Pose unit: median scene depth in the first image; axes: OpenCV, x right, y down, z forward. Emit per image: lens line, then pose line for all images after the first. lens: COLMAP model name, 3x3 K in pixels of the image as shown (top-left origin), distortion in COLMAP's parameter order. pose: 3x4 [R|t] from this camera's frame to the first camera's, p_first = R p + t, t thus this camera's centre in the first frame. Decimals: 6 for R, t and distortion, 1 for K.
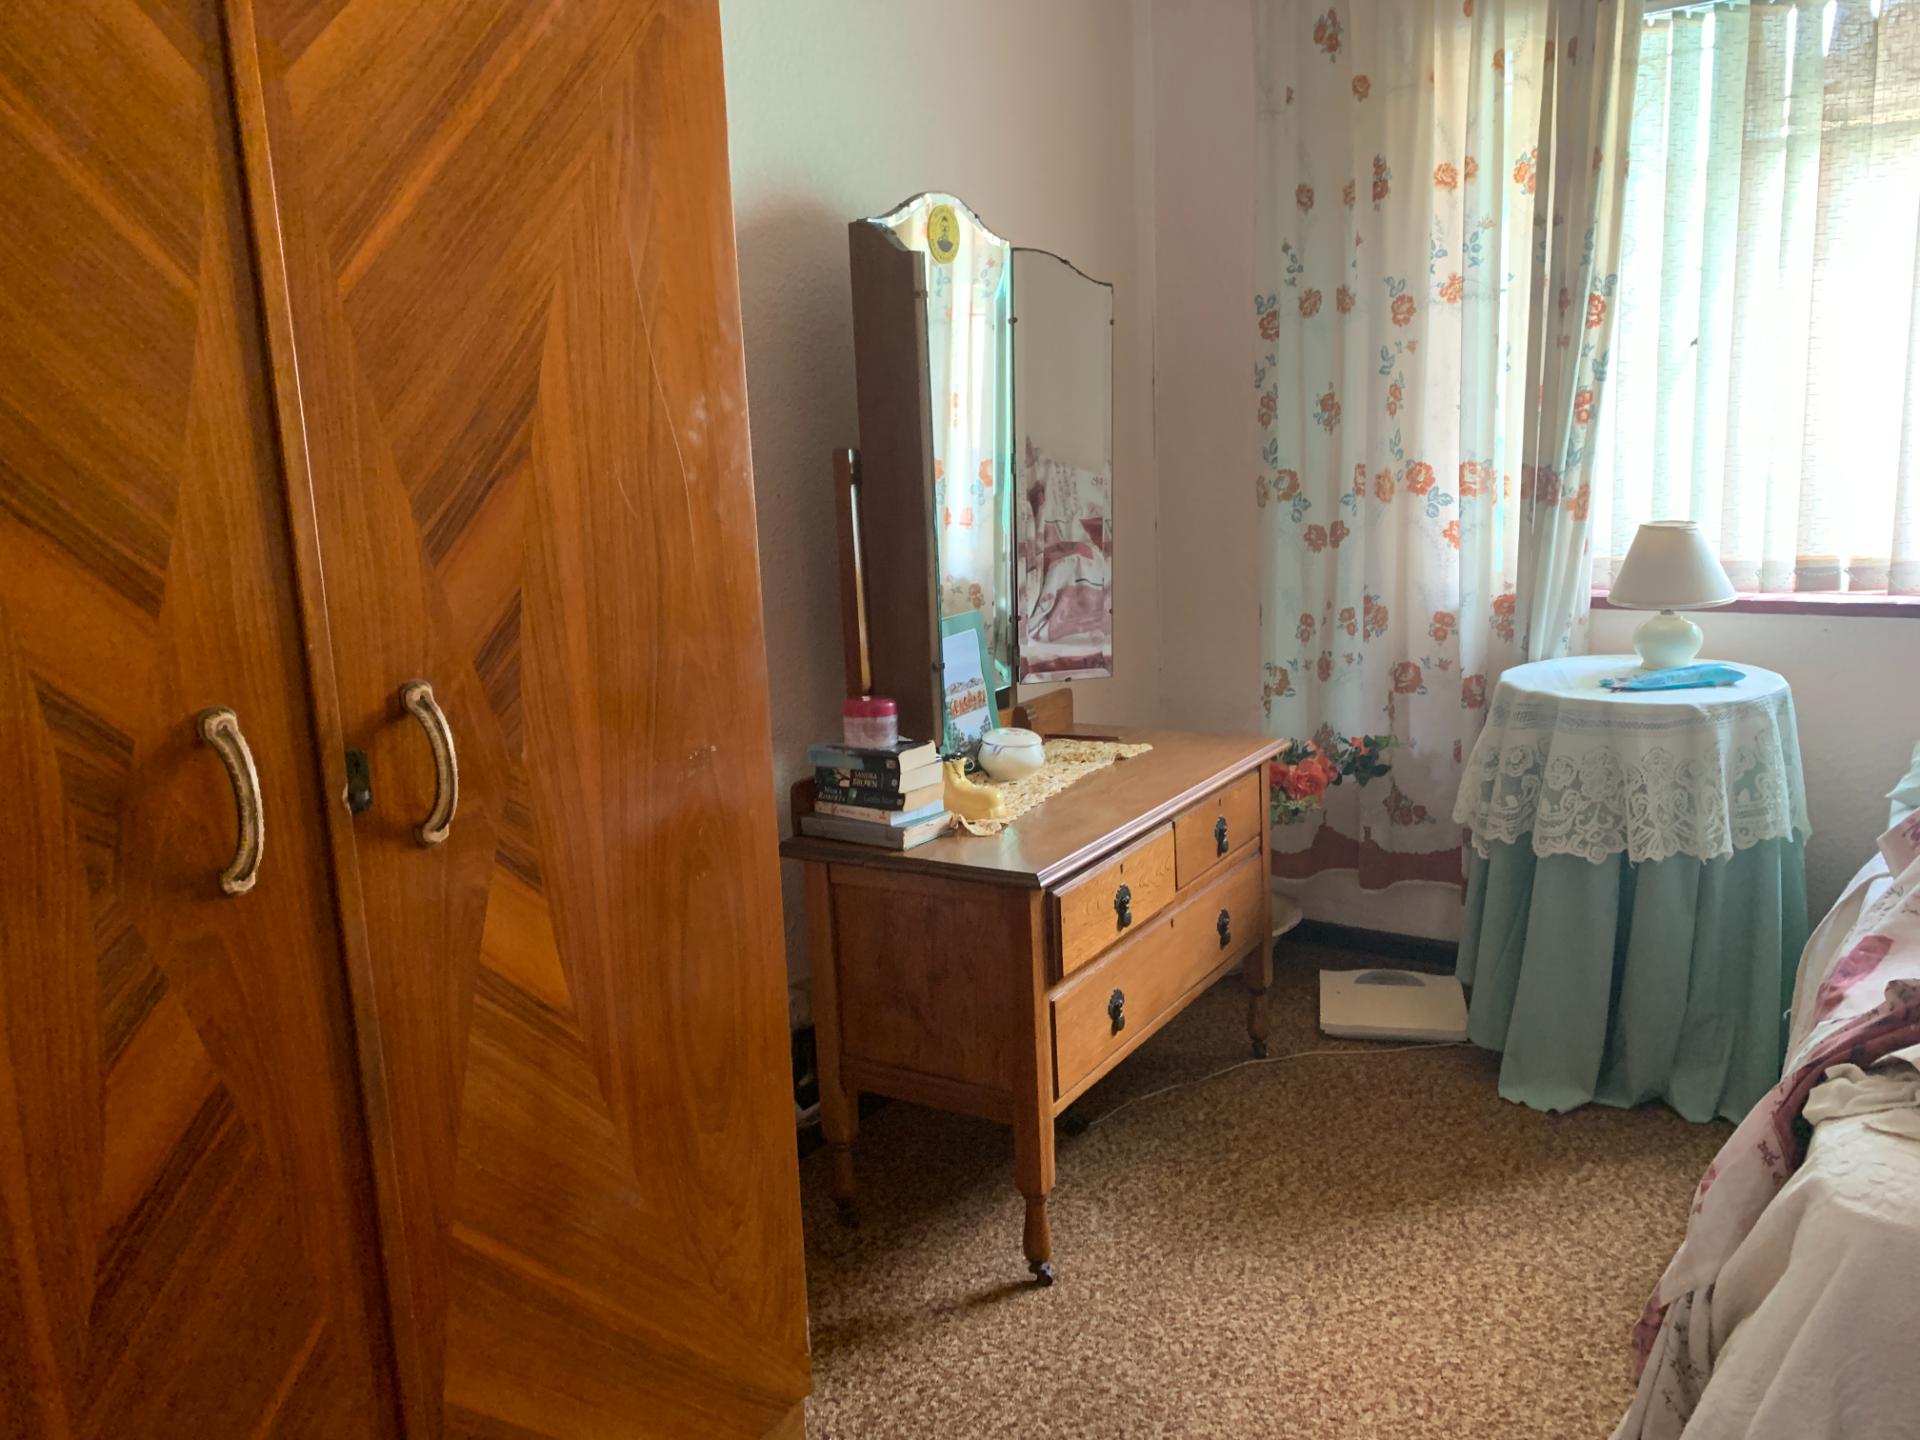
lens RADIAL K [[1468.0, 0, 952.8], [0, 1468.0, 716.9], [0, 0, 1]] dist [0.041447, -0.047126]
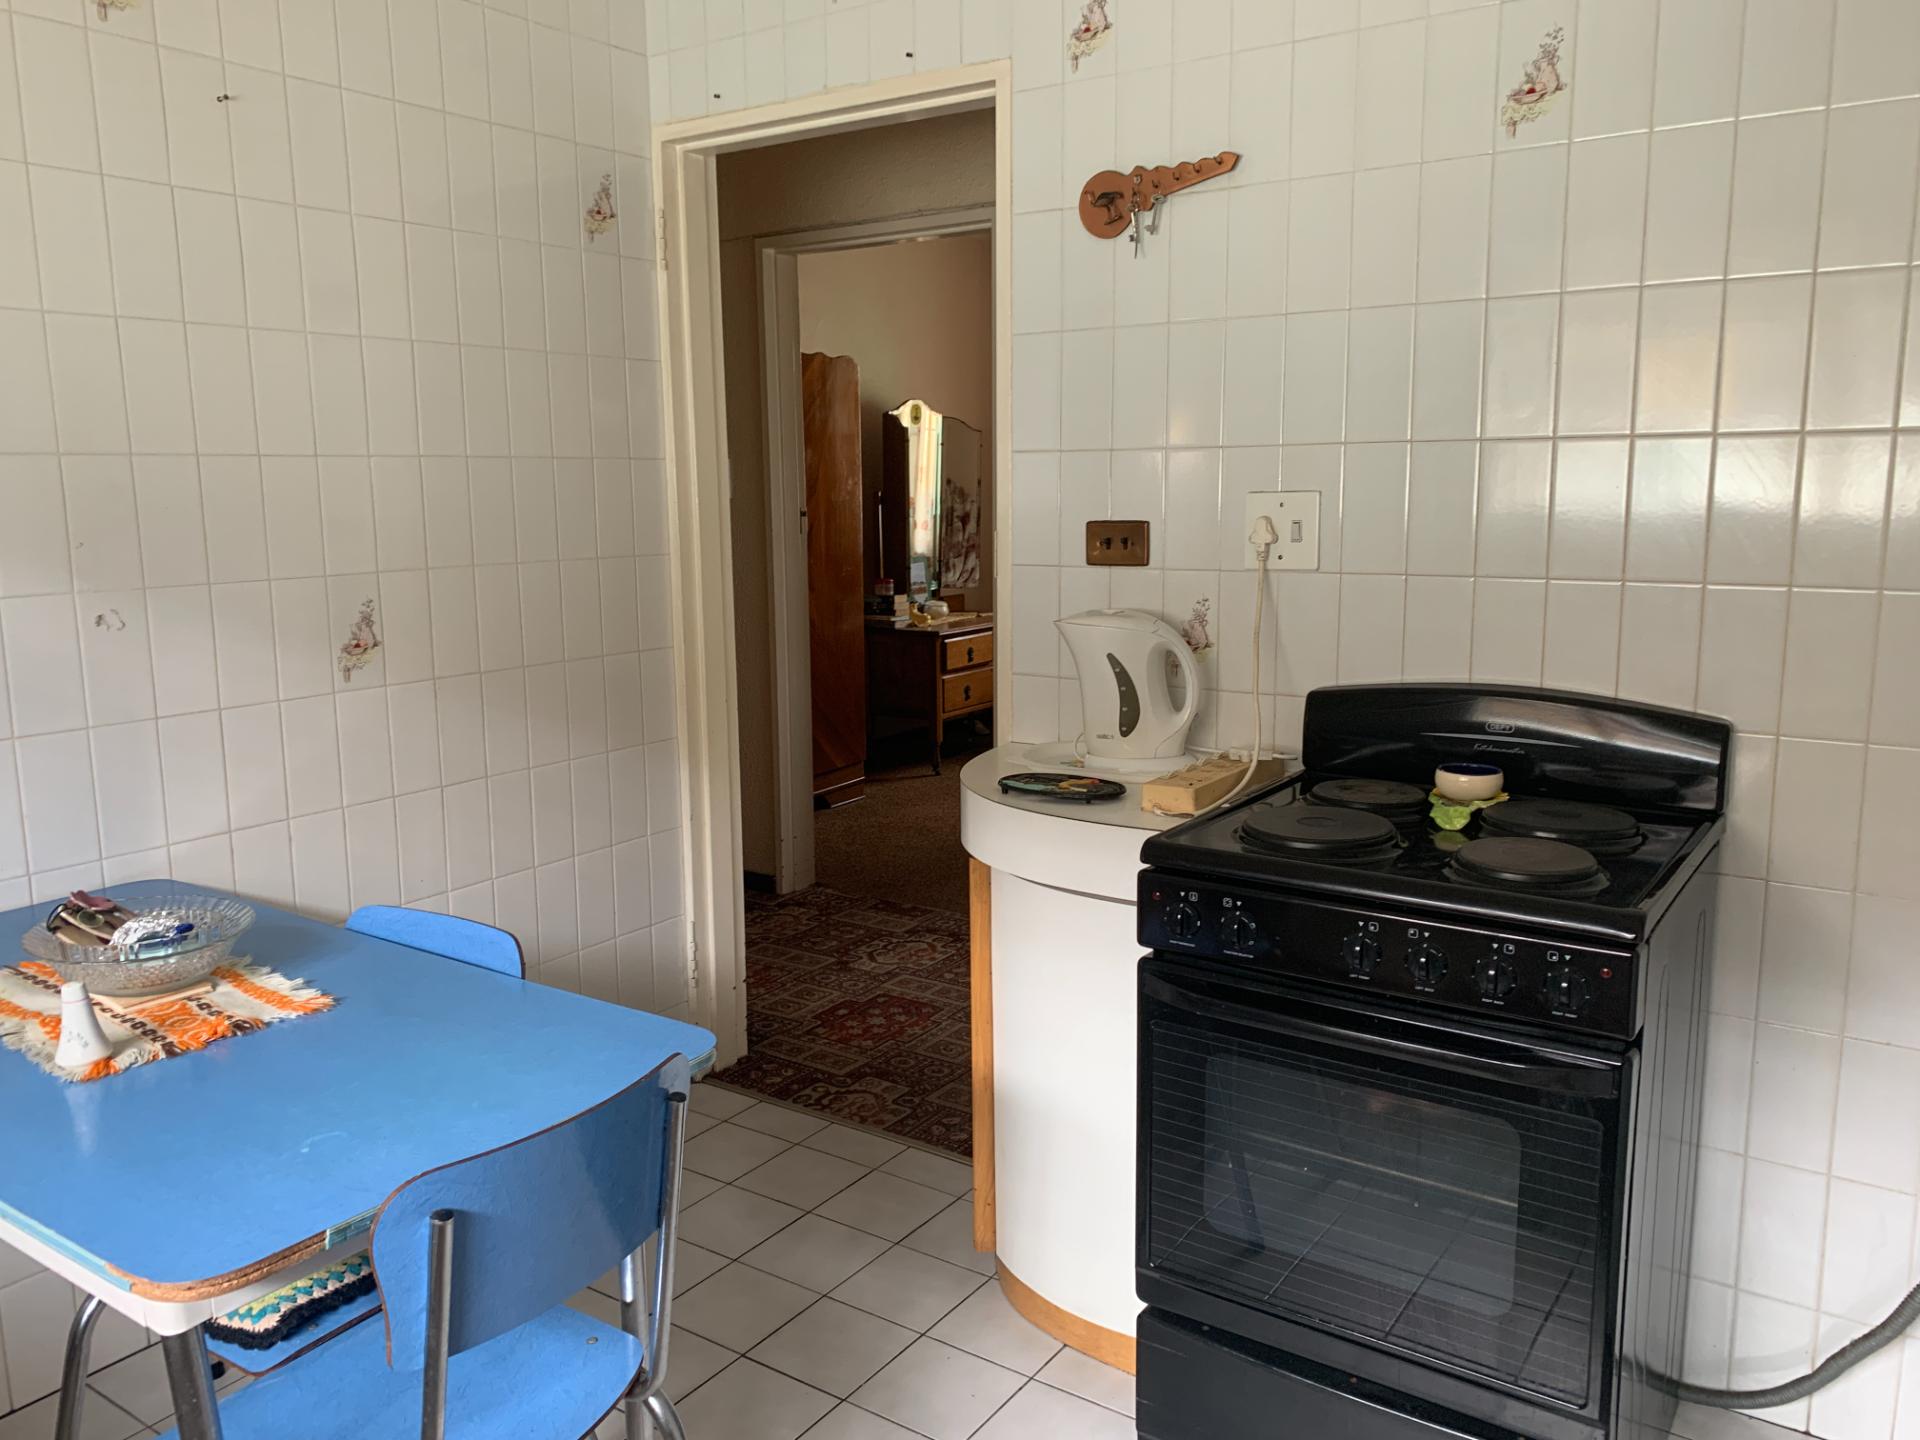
lens RADIAL K [[1468.0, 0, 965.1], [0, 1468.0, 723.6], [0, 0, 1]] dist [0.041447, -0.047126]
pose [[0.998896, 0.034773, 0.031575, 0.019289], [-0.034043, 0.999147, -0.023377, 0.328375], [-0.032361, 0.022276, 0.999228, -1.842255]]
